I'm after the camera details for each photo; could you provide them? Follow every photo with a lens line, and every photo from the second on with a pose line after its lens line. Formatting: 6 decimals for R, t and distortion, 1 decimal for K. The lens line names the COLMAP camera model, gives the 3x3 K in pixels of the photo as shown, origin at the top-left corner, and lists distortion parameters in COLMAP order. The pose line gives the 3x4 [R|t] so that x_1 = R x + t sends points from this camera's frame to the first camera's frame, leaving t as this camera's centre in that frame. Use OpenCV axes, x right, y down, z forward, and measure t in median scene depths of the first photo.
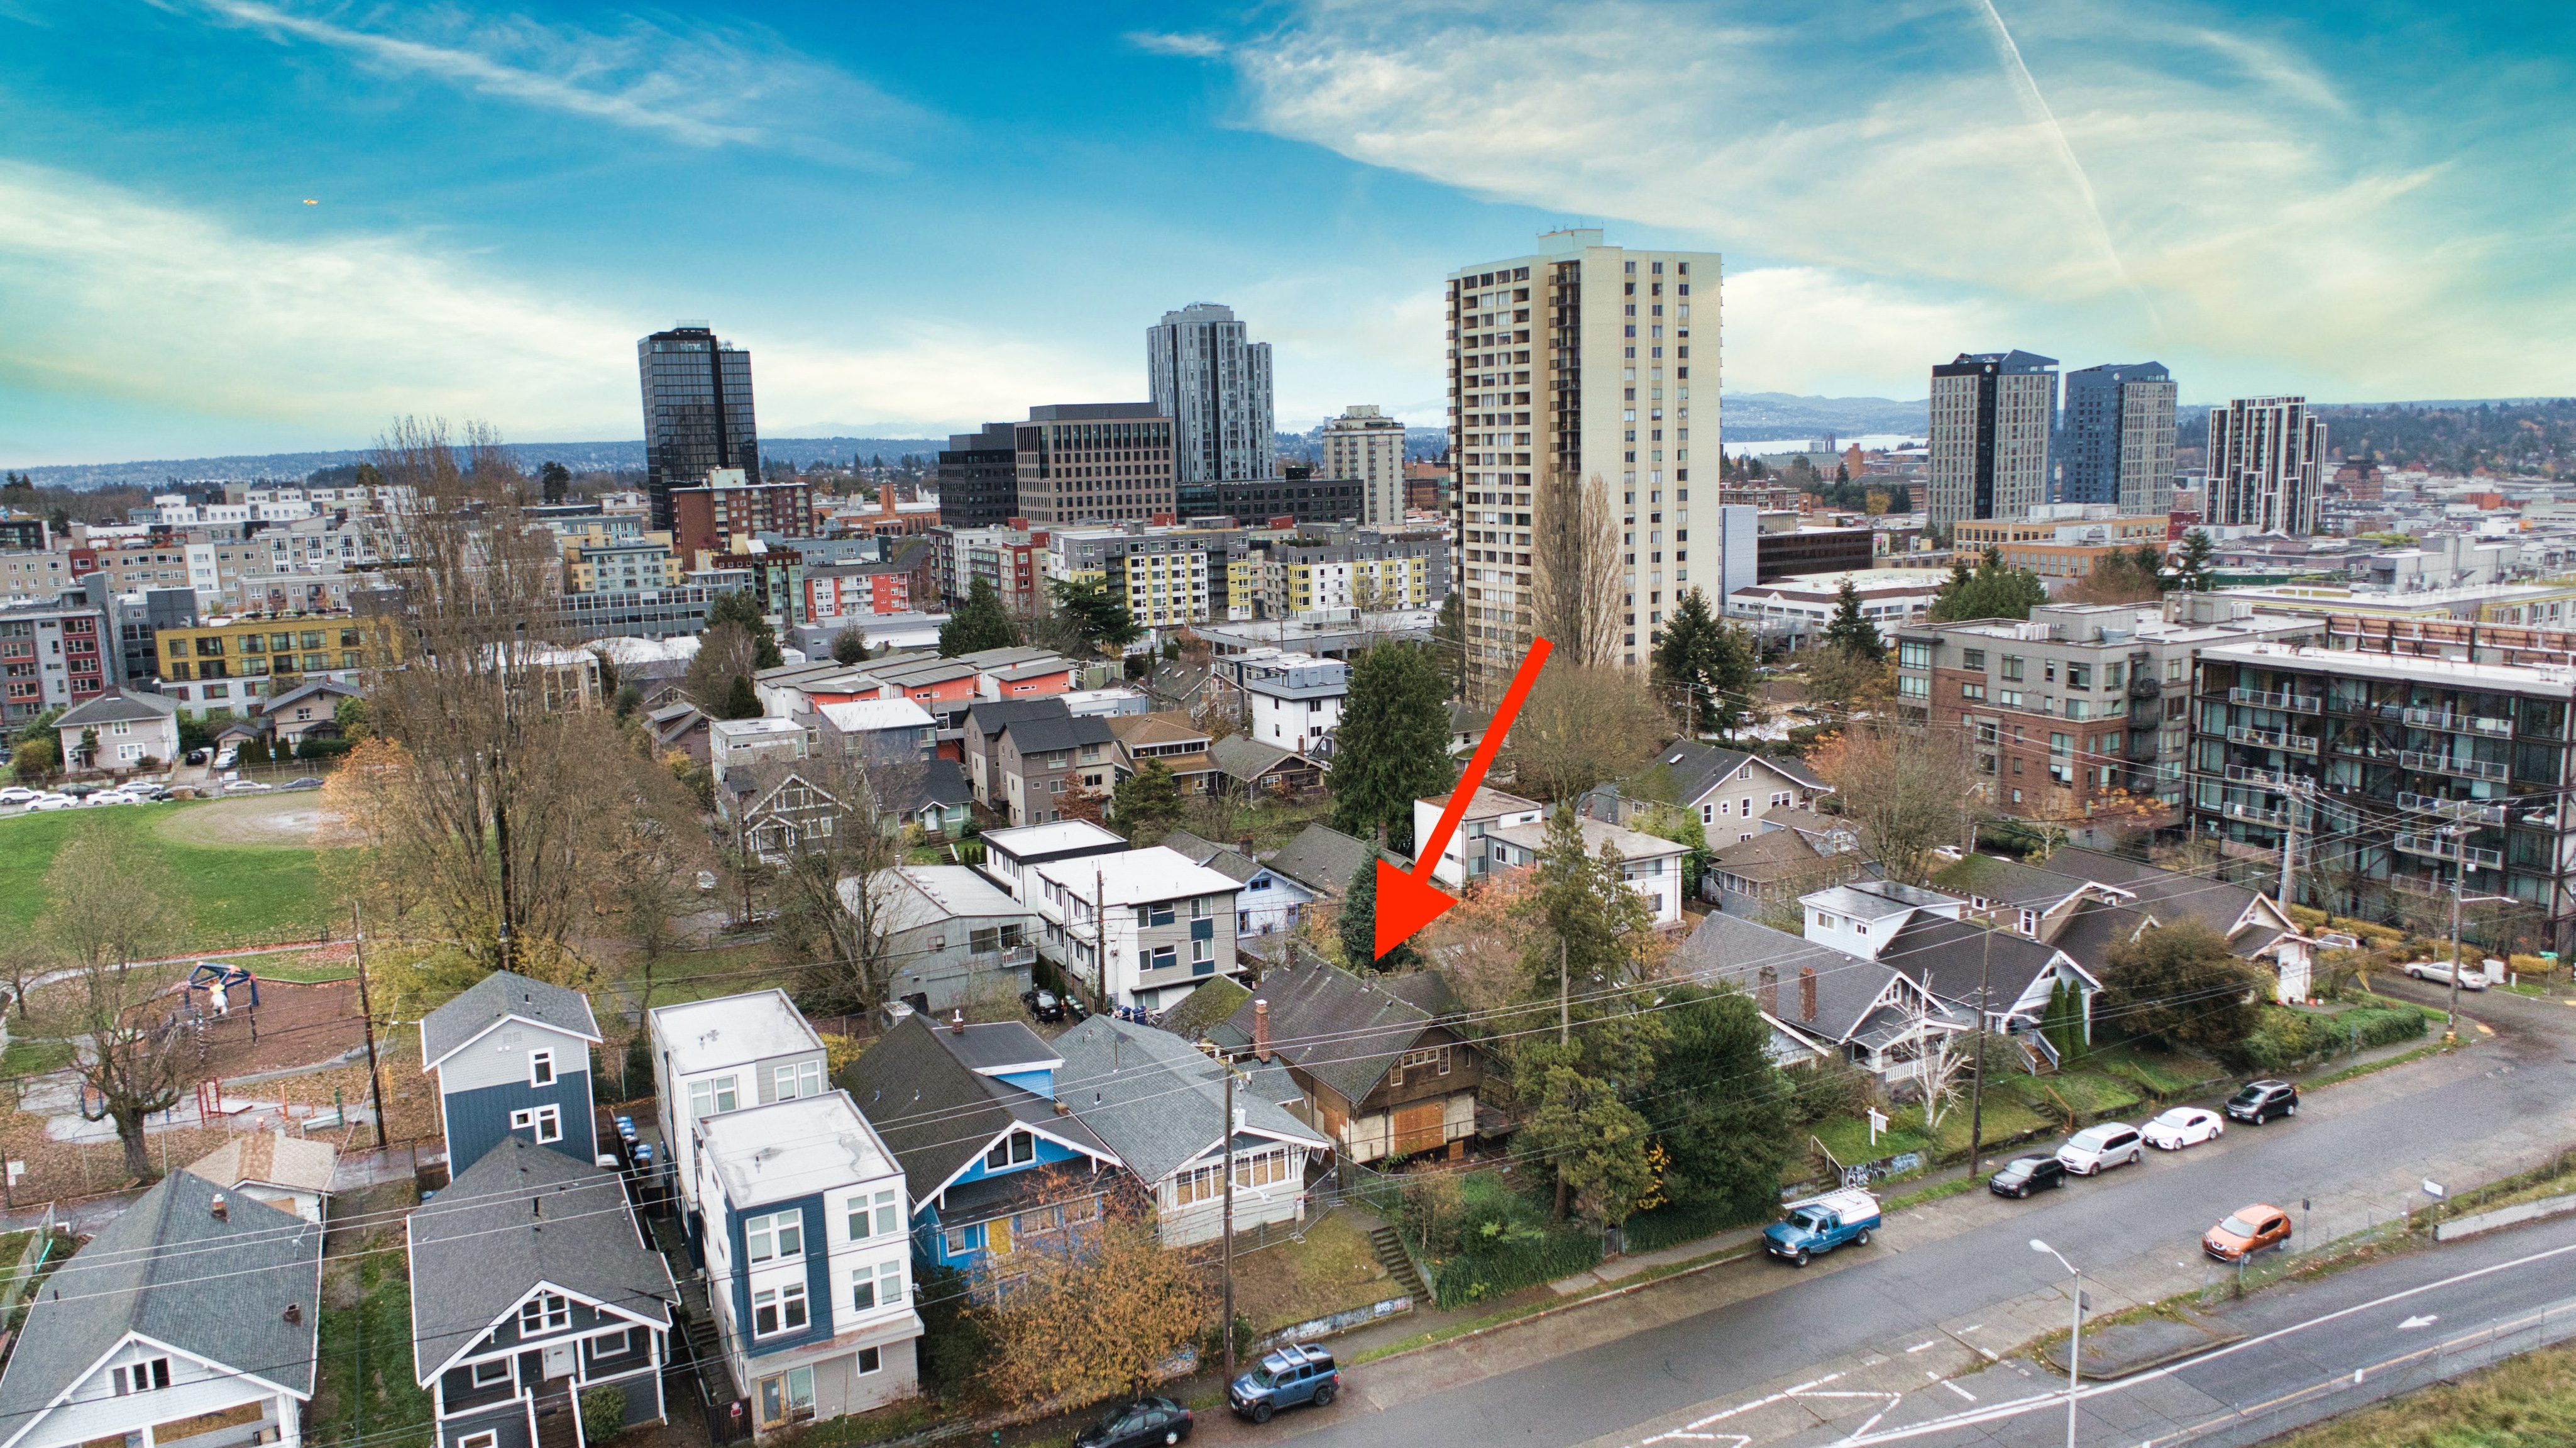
lens RADIAL K [[1757.1, 0, 1288.0], [0, 1757.1, 724.0], [0, 0, 1]] dist [-0.031672, 0.003151]
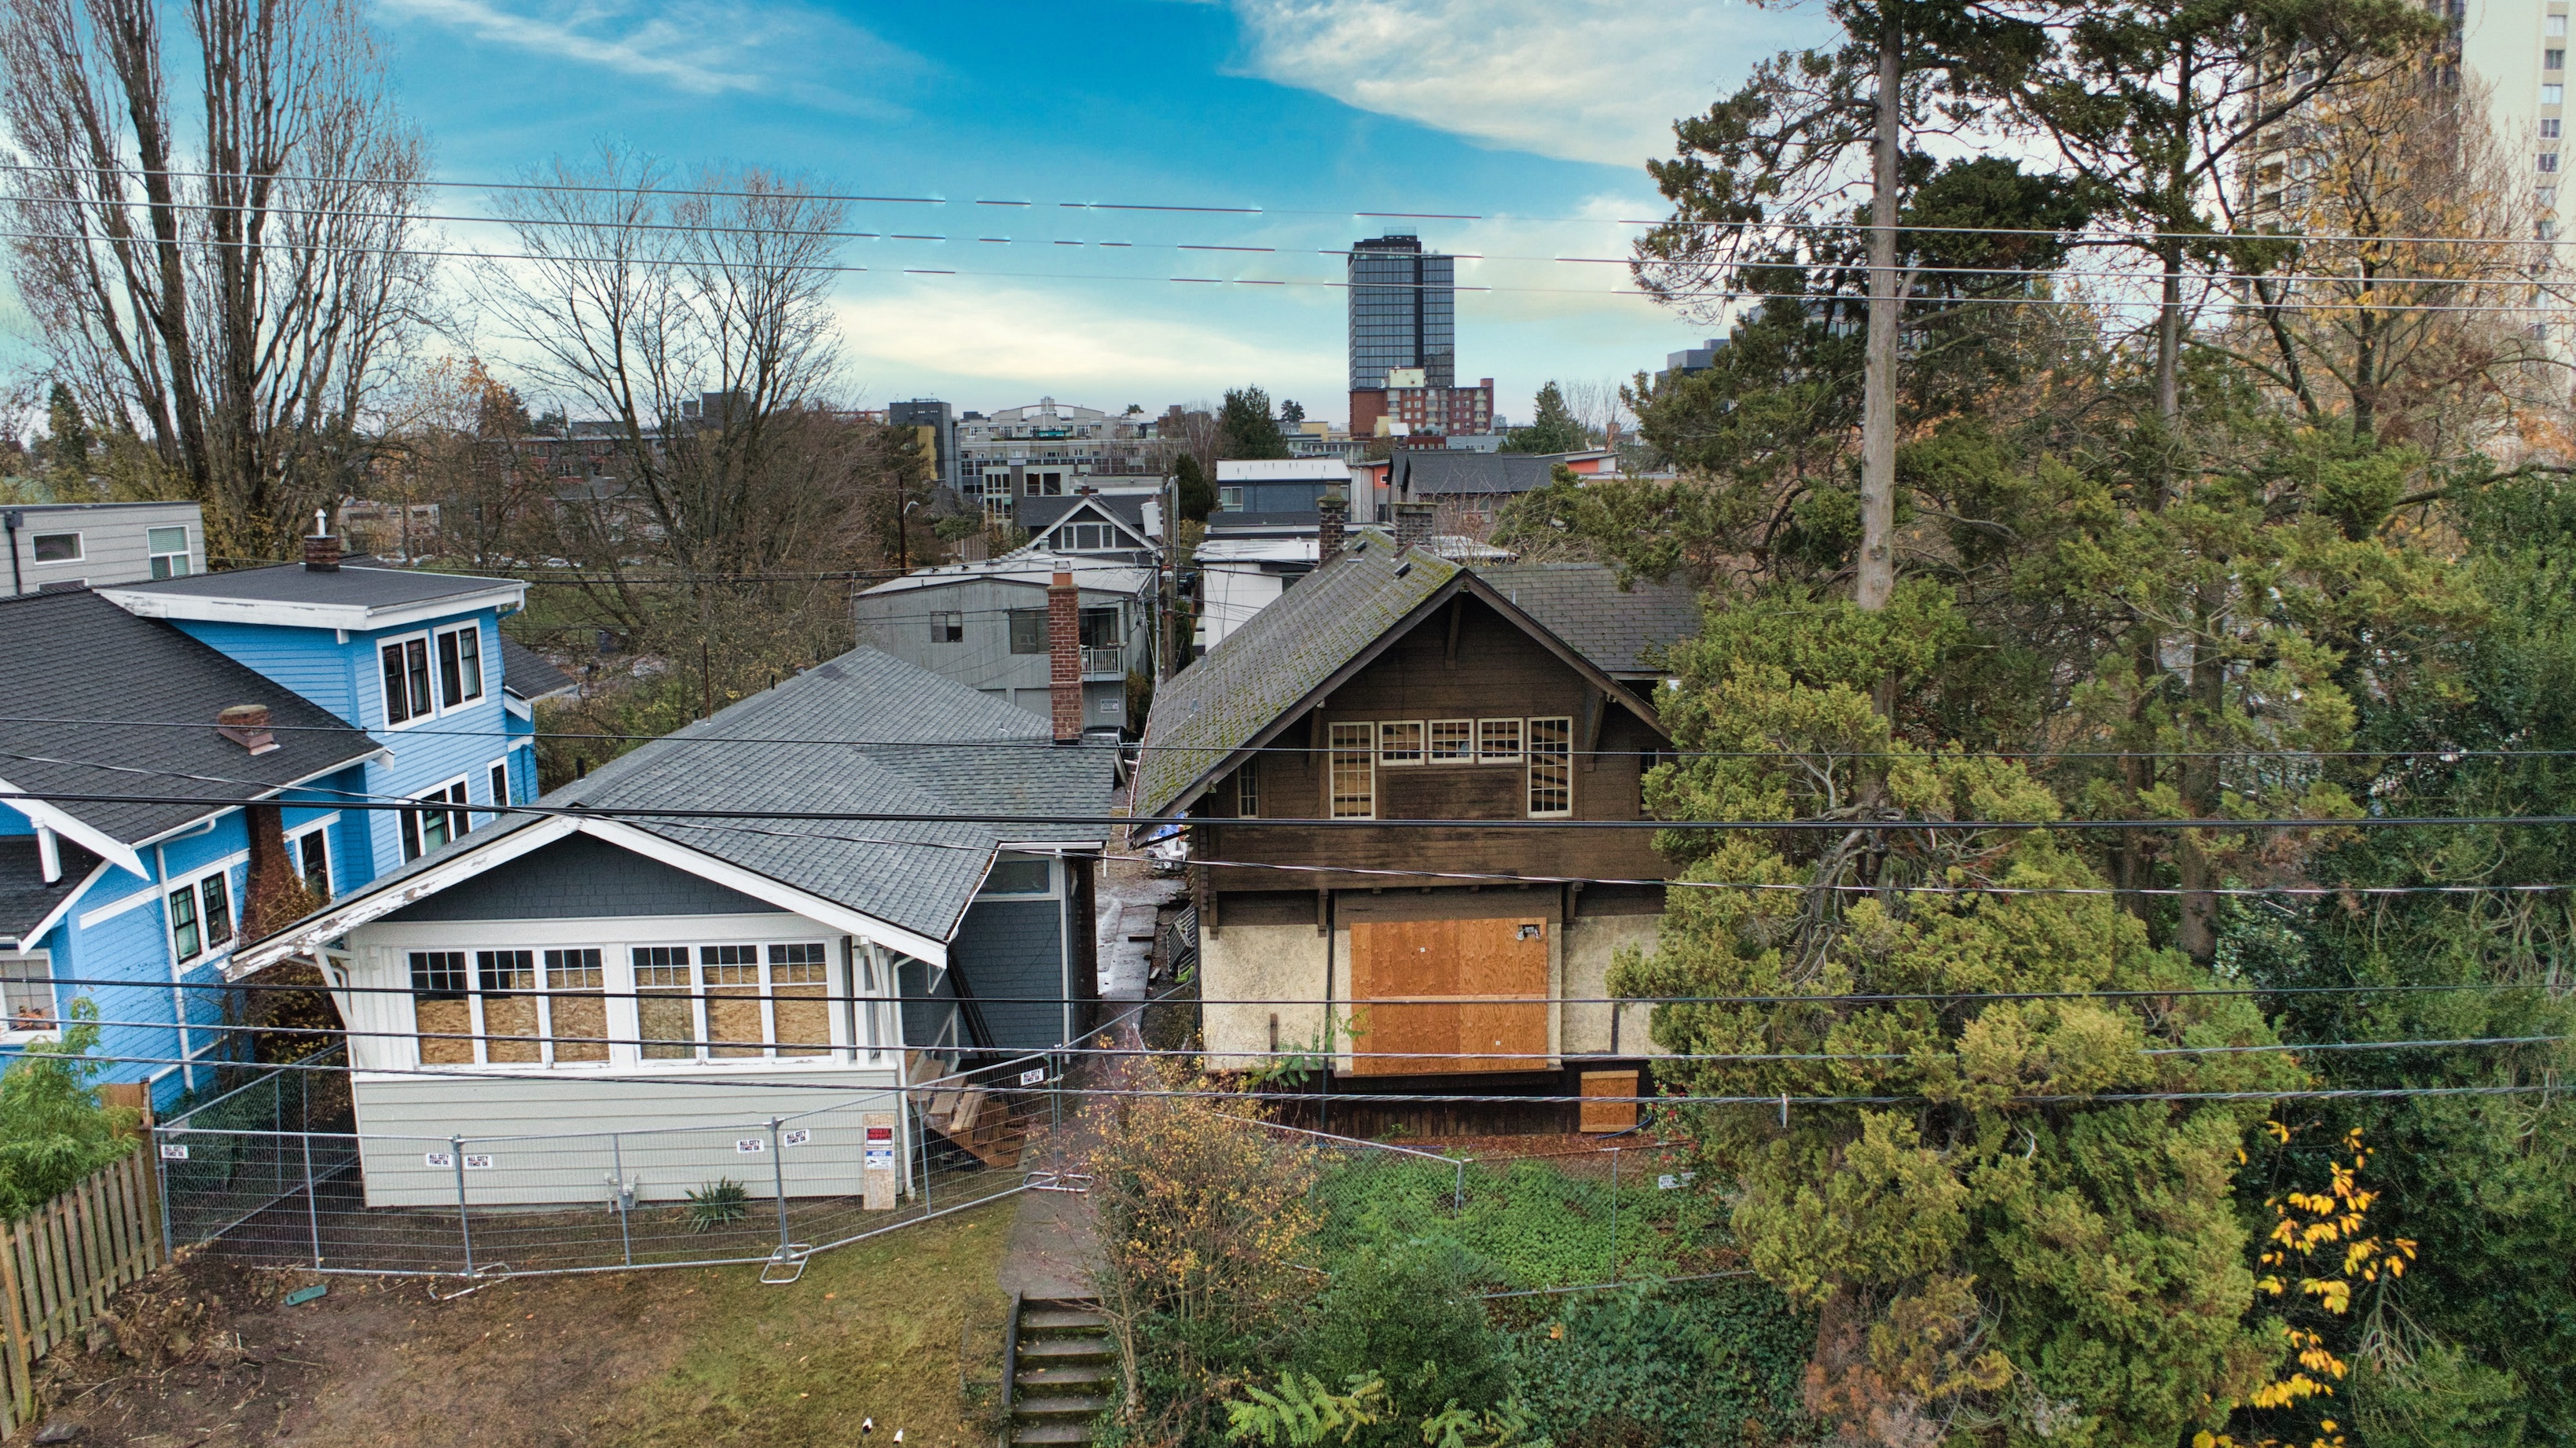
lens RADIAL K [[1757.2, 0, 1288.0], [0, 1757.2, 724.0], [0, 0, 1]] dist [-0.031672, 0.003151]
pose [[0.902962, 0.076169, -0.422917, 0.184457], [-0.077376, 0.996899, 0.014341, 0.199026], [0.422698, 0.019774, 0.906055, 0.783752]]
